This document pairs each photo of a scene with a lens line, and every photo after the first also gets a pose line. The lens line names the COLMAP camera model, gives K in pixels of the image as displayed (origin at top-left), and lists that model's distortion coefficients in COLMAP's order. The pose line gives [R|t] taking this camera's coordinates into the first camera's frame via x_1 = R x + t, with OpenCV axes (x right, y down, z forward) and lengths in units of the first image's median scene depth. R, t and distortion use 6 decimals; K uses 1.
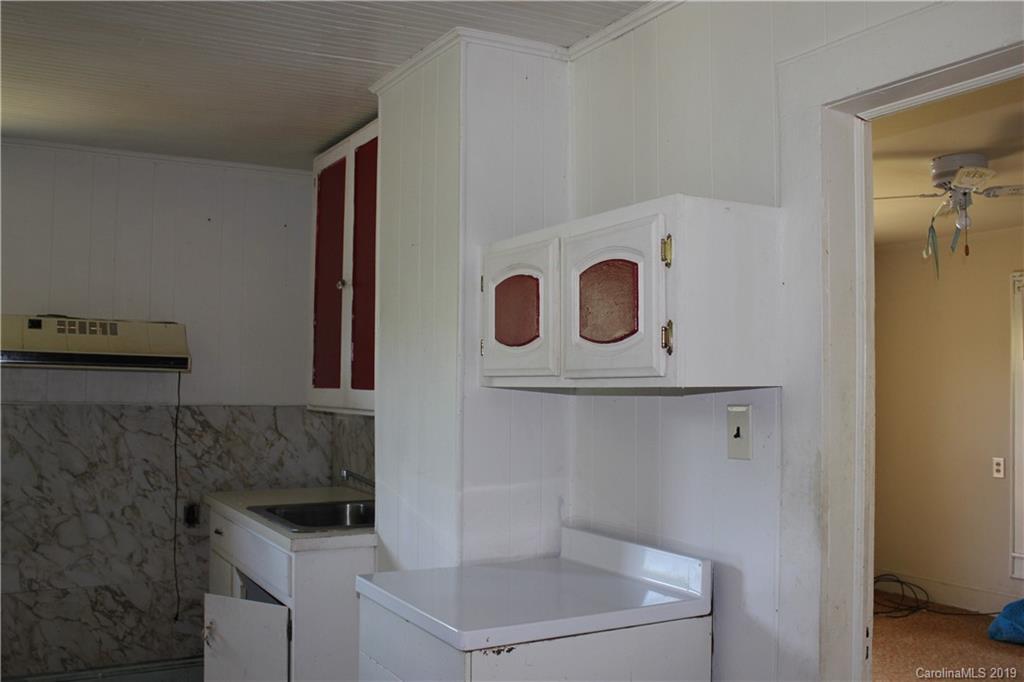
lens RADIAL K [[946.2, 0, 512.0], [0, 946.2, 341.0], [0, 0, 1]] dist [-0.131458, 0.128726]
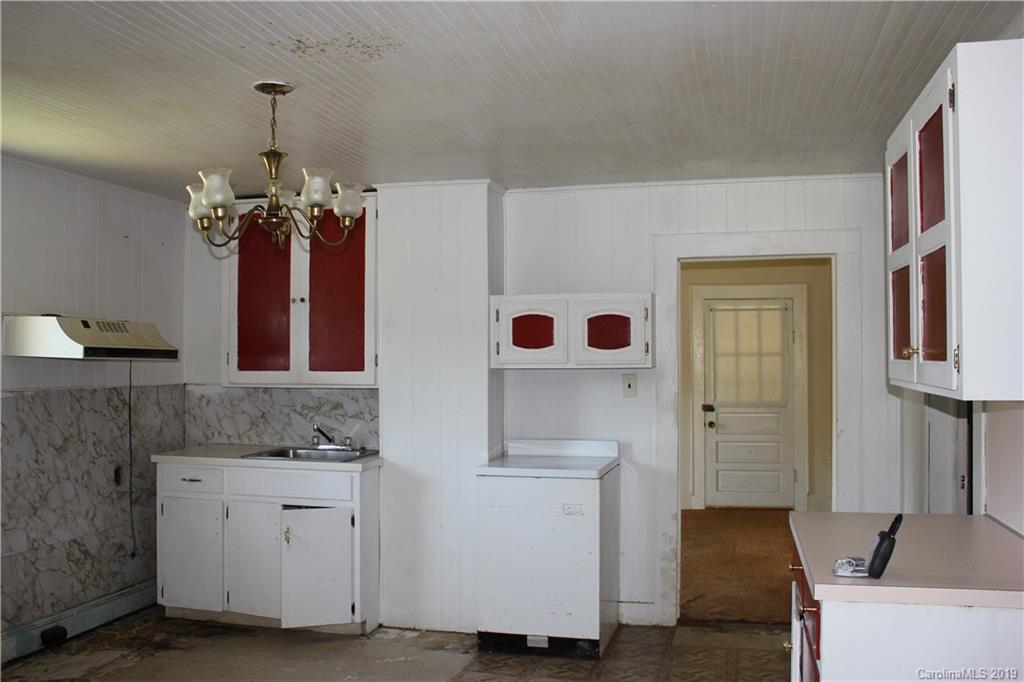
lens RADIAL K [[946.2, 0, 512.0], [0, 946.2, 341.0], [0, 0, 1]] dist [-0.131458, 0.128726]
pose [[0.692919, 0.002349, 0.721011, -0.924025], [-0.024304, 0.999503, 0.020100, -0.031572], [-0.720605, -0.031451, 0.692632, -0.241348]]
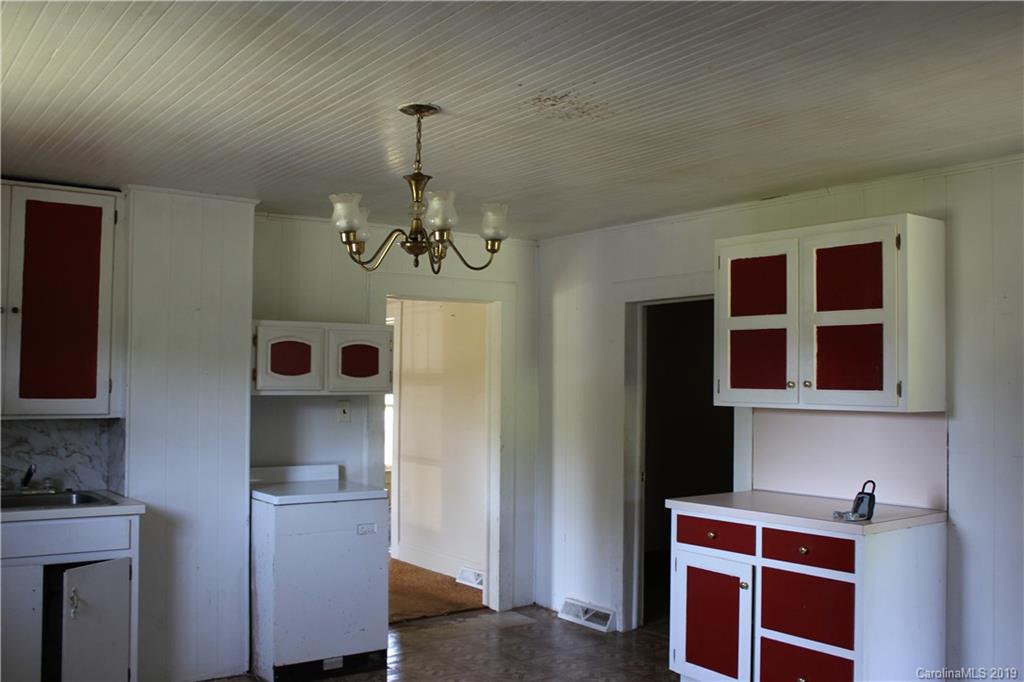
lens RADIAL K [[946.2, 0, 512.0], [0, 946.2, 341.0], [0, 0, 1]] dist [-0.131458, 0.128726]
pose [[-0.106641, 0.036265, 0.993636, -1.271535], [-0.051139, 0.997812, -0.041906, -0.004929], [-0.992982, -0.055283, -0.104553, 0.450555]]
